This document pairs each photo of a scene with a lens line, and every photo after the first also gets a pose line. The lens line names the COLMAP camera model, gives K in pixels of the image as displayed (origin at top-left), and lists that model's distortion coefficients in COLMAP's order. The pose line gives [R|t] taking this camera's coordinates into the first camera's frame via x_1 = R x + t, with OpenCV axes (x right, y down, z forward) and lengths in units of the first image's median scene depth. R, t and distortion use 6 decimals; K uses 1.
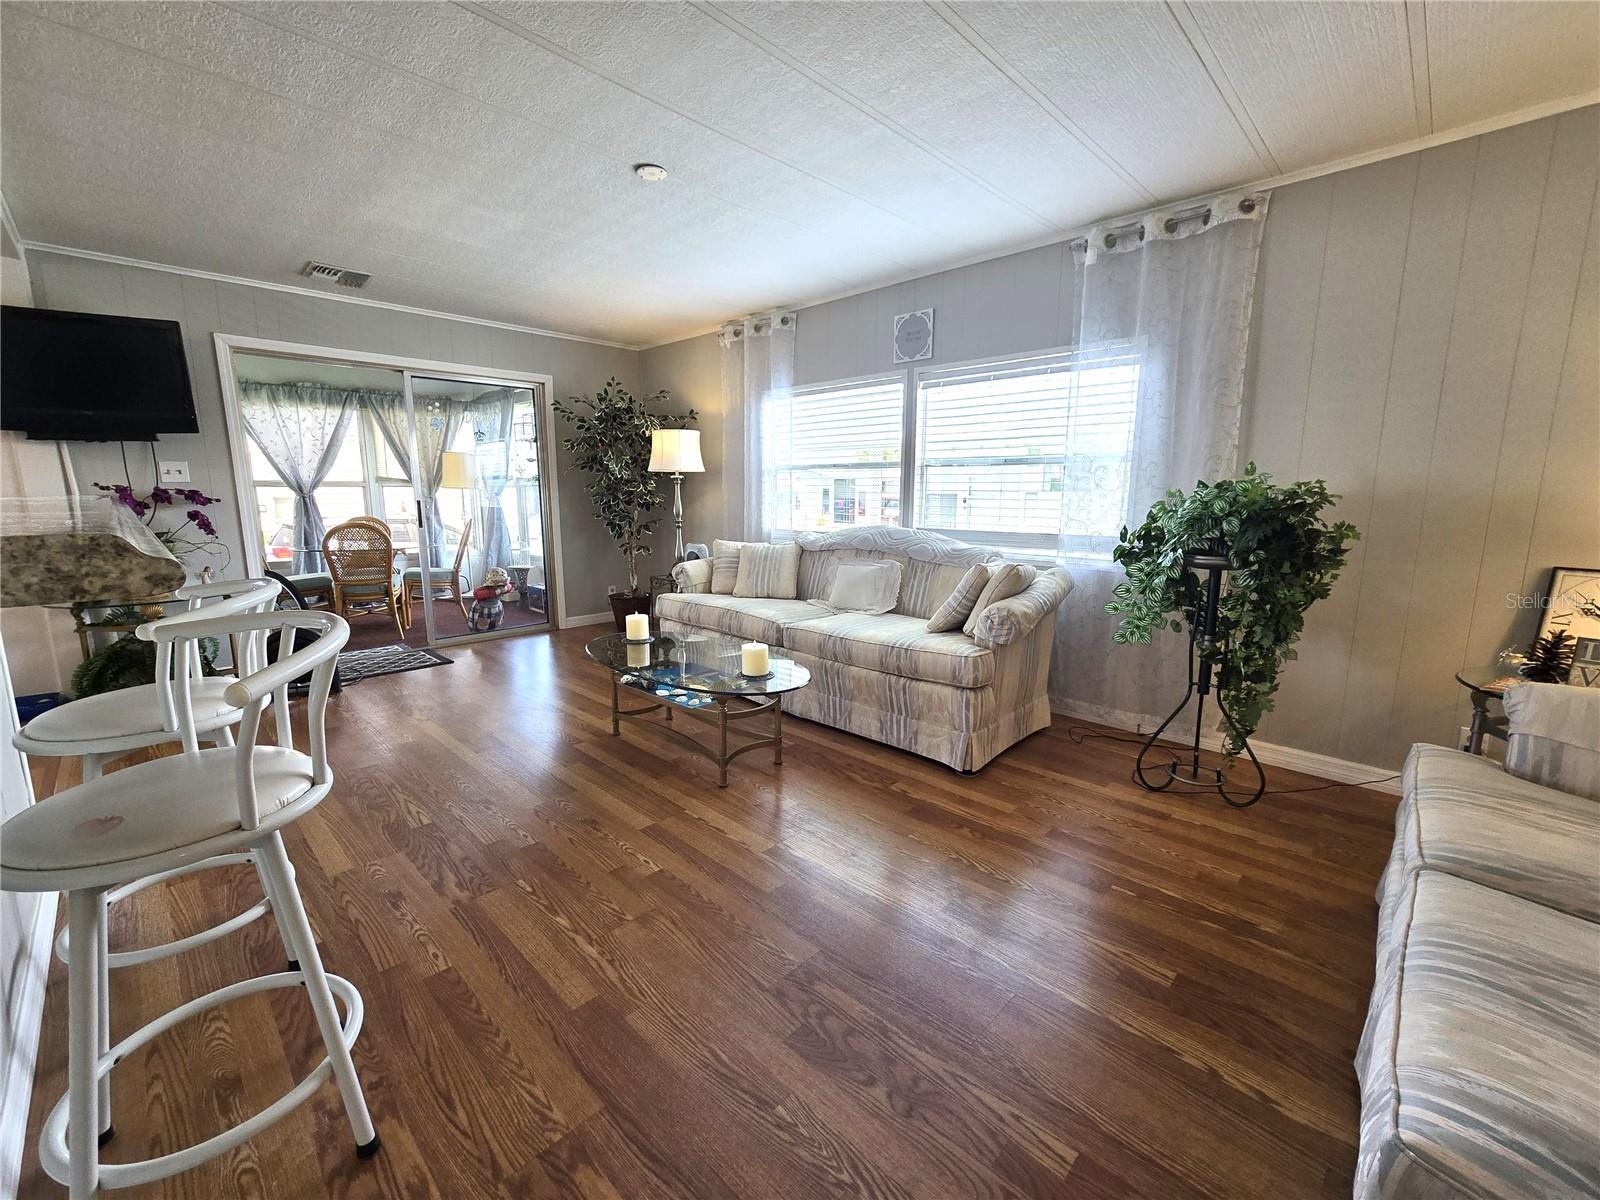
lens RADIAL K [[660.8, 0, 792.6], [0, 660.8, 596.7], [0, 0, 1]] dist [-0.000937, -0.000188]
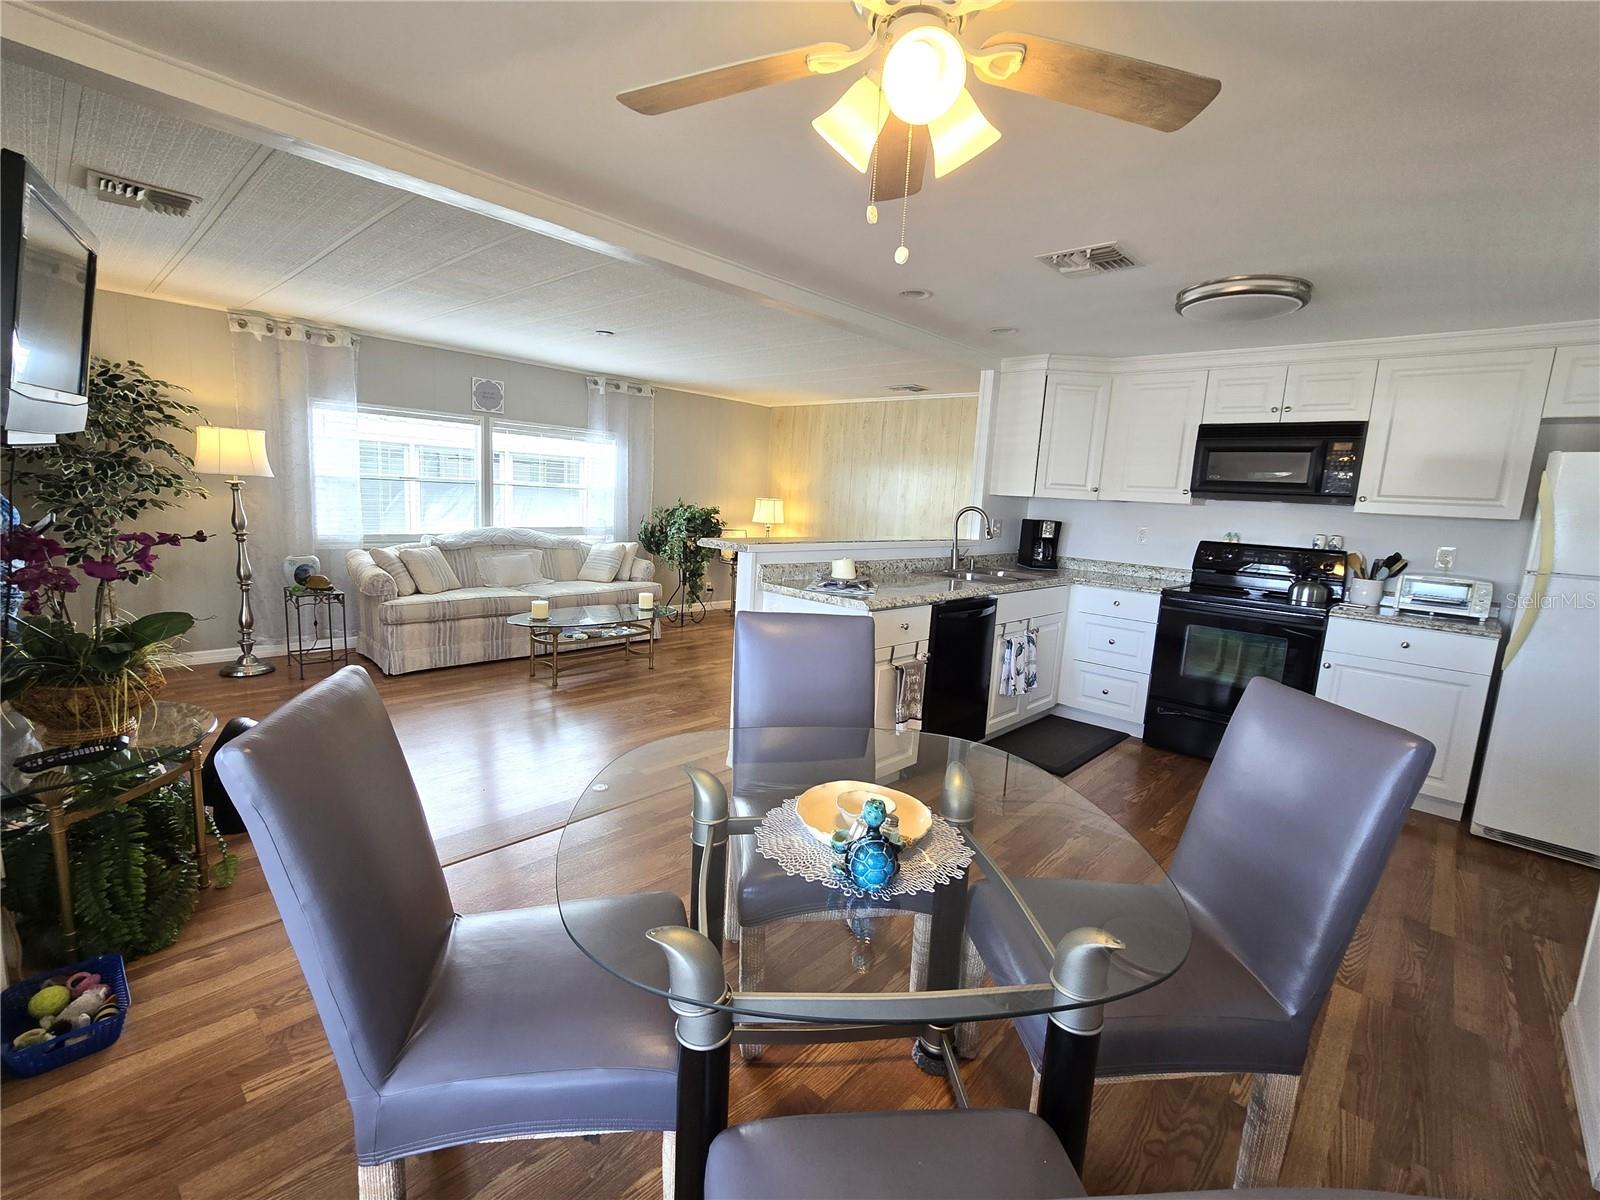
lens RADIAL K [[715.0, 0, 795.4], [0, 715.0, 599.5], [0, 0, 1]] dist [-0.003304, -0.000307]
pose [[-0.024749, -0.153997, 0.987761, -1.841730], [0.110467, 0.981592, 0.155803, -0.159078], [-0.993572, 0.112971, -0.007282, 0.499977]]
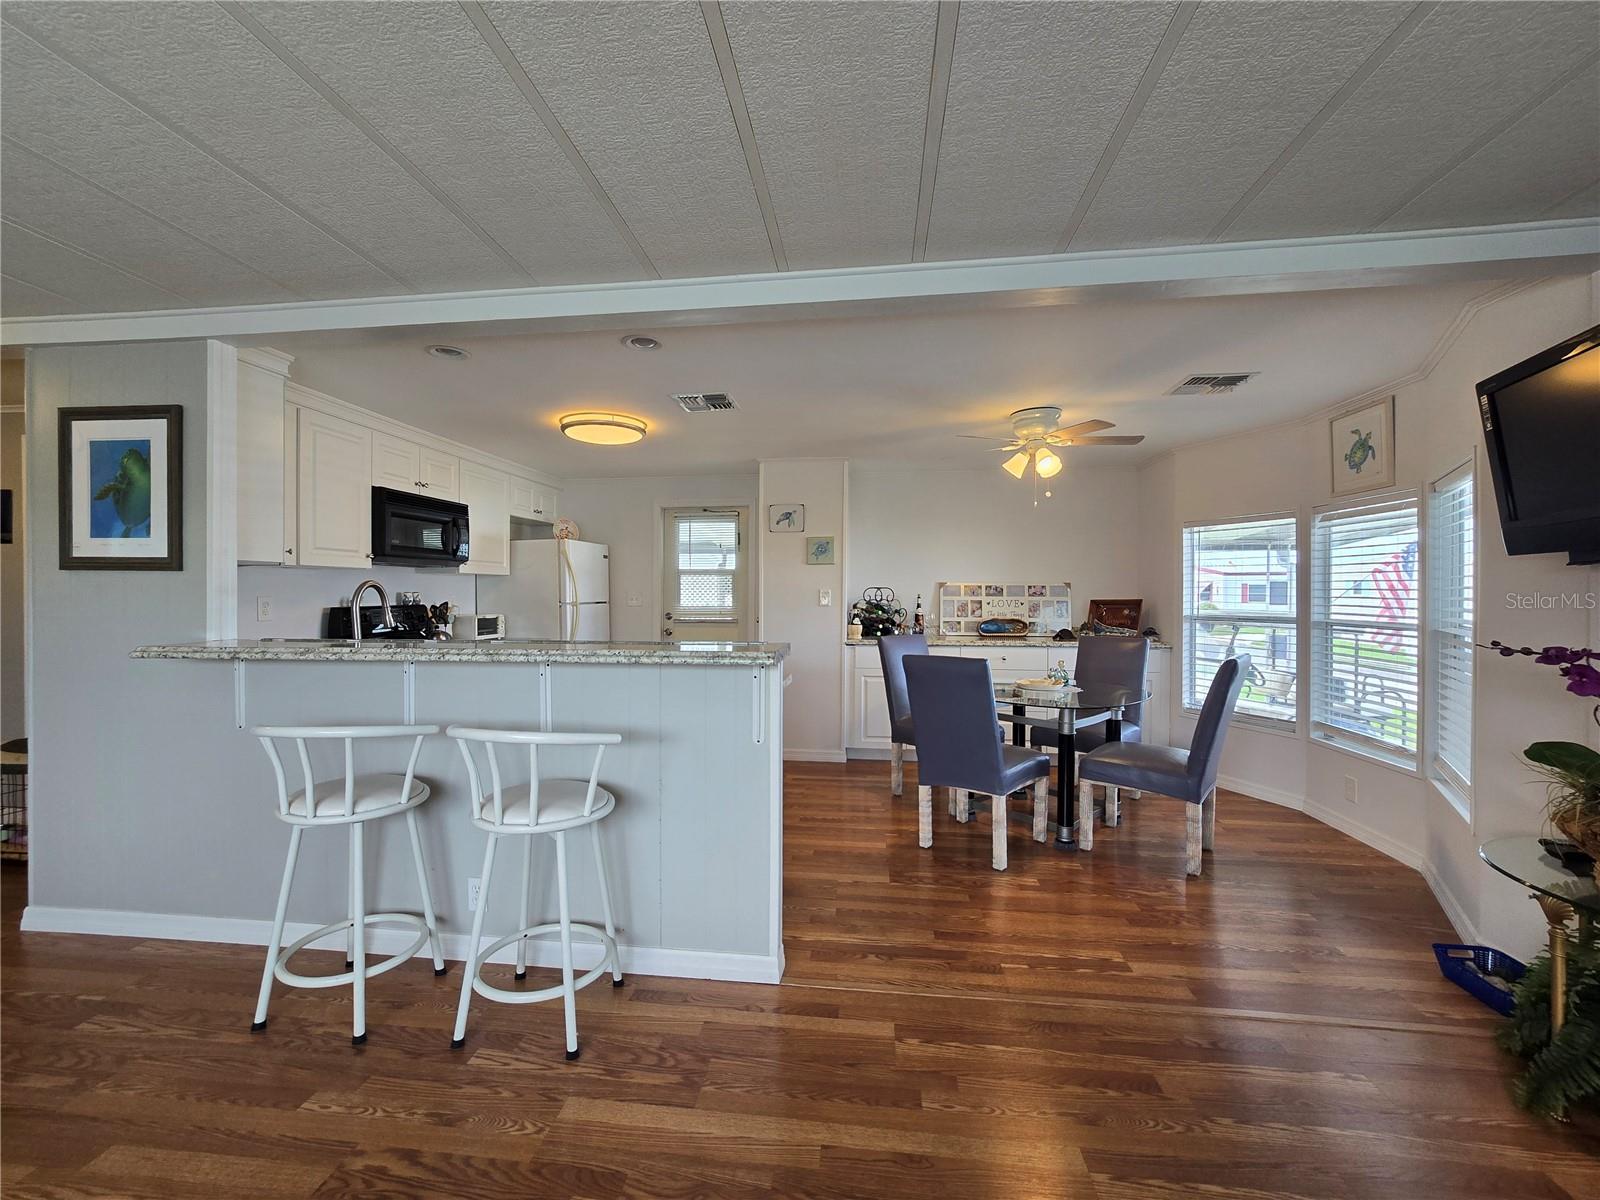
lens RADIAL K [[660.8, 0, 792.6], [0, 660.8, 596.7], [0, 0, 1]] dist [-0.000937, -0.000188]
pose [[-0.794869, 0.001529, -0.606779, -0.274293], [-0.100505, 0.985852, 0.134144, -0.231874], [0.598399, 0.167612, -0.783470, 1.140485]]
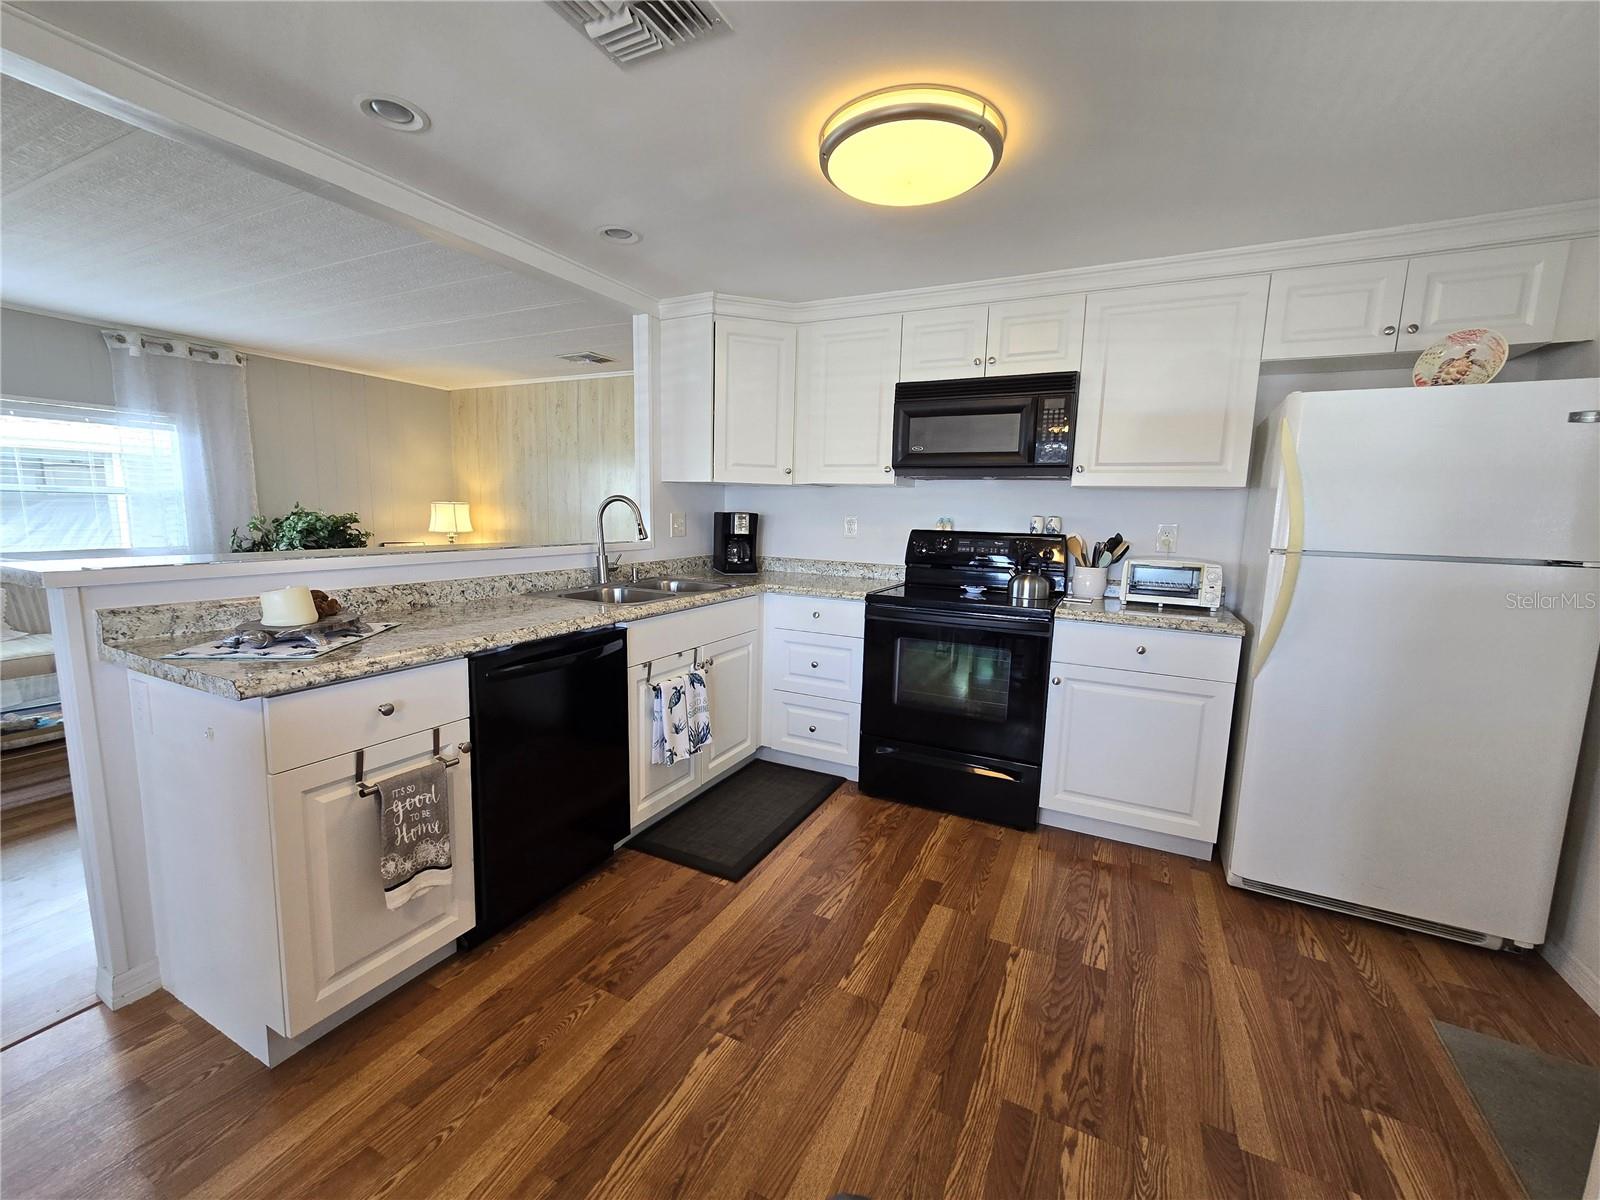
lens RADIAL K [[660.8, 0, 792.6], [0, 660.8, 596.7], [0, 0, 1]] dist [-0.000937, -0.000188]
pose [[-0.303946, -0.139165, 0.942470, -1.386270], [0.132039, 0.973572, 0.186340, -0.079315], [-0.943495, 0.181080, -0.277538, 0.158503]]
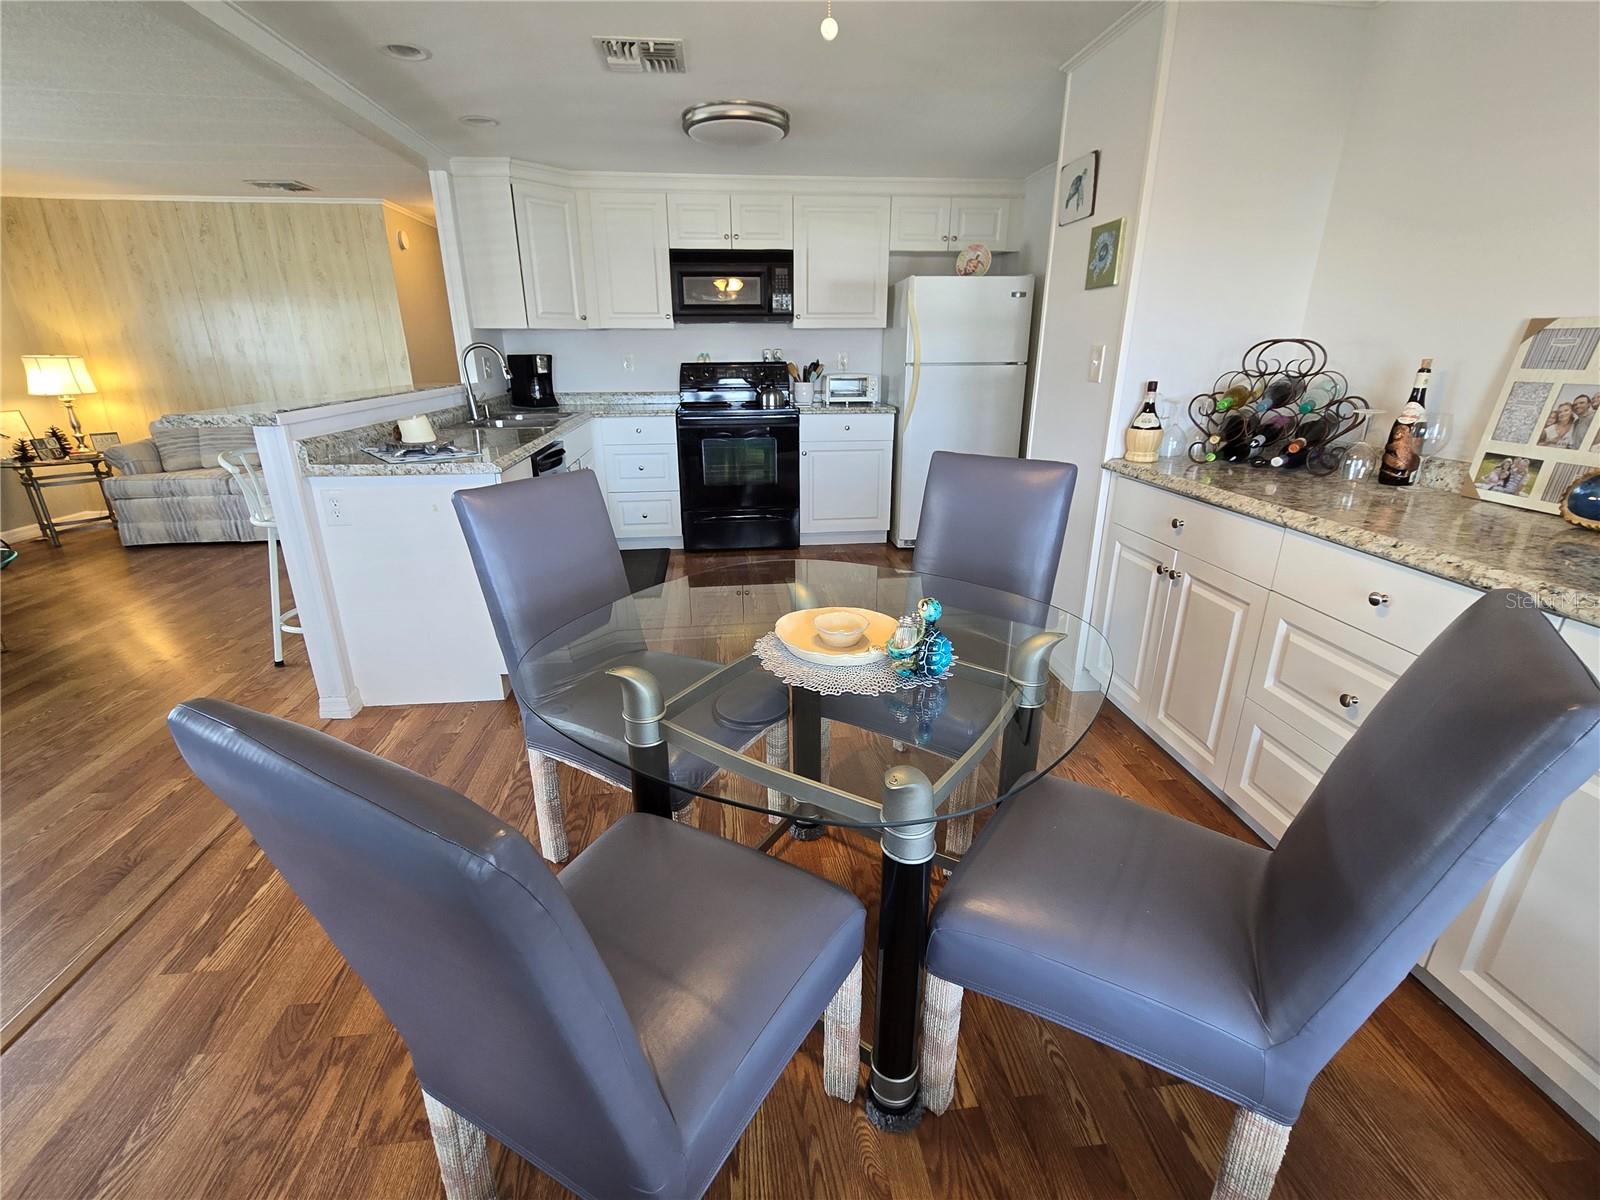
lens RADIAL K [[715.0, 0, 795.4], [0, 715.0, 599.5], [0, 0, 1]] dist [-0.003304, -0.000307]
pose [[-0.772020, -0.213087, 0.598815, -1.677161], [0.106762, 0.885267, 0.452663, -0.189523], [-0.626568, 0.413395, -0.660694, 0.791117]]
